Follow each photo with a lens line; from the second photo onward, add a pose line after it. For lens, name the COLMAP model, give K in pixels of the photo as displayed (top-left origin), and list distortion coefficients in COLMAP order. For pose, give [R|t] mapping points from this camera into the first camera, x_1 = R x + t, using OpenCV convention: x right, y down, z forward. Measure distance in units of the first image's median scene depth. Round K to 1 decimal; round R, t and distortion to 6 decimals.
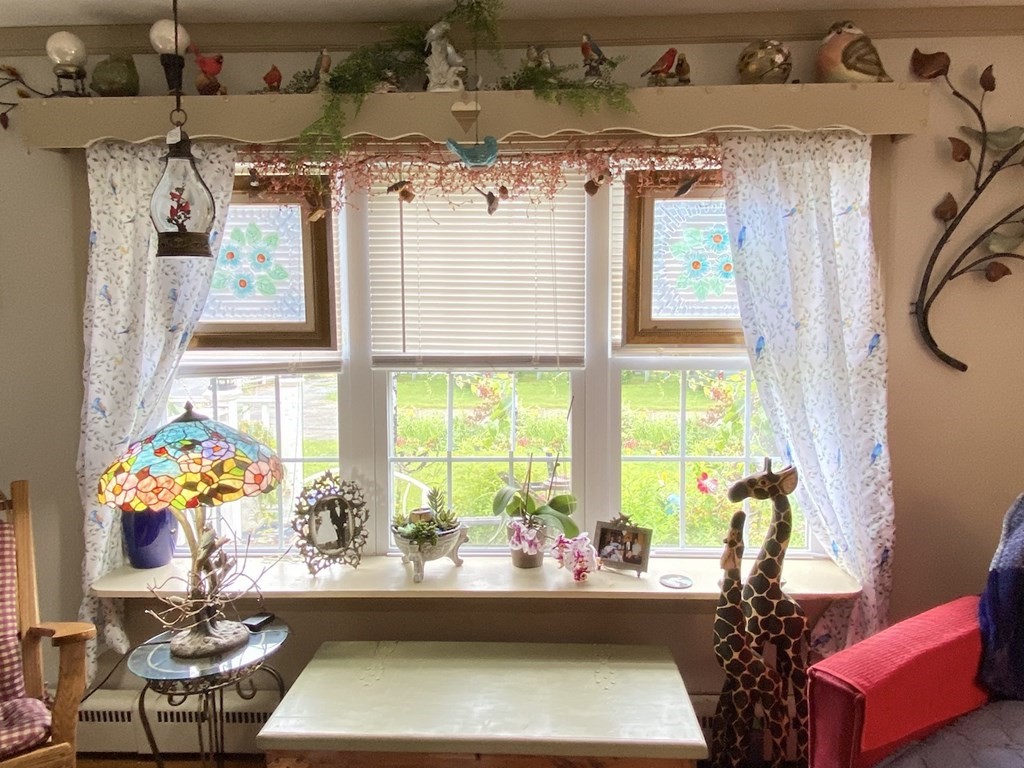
lens RADIAL K [[692.6, 0, 516.4], [0, 692.6, 381.4], [0, 0, 1]] dist [0.077085, -0.089835]
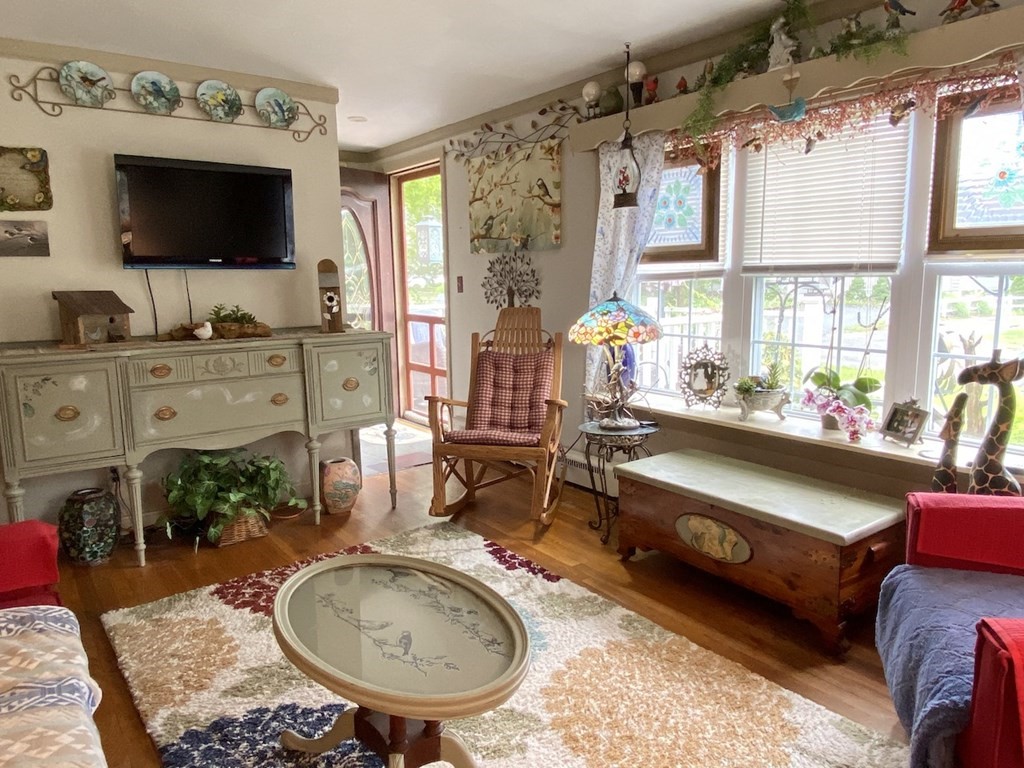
lens RADIAL K [[692.6, 0, 517.3], [0, 692.6, 381.6], [0, 0, 1]] dist [0.077085, -0.089835]
pose [[0.626156, 0.116717, -0.770912, 0.690469], [-0.045229, 0.992505, 0.113530, 0.062111], [0.778385, -0.036220, 0.626741, -0.283063]]
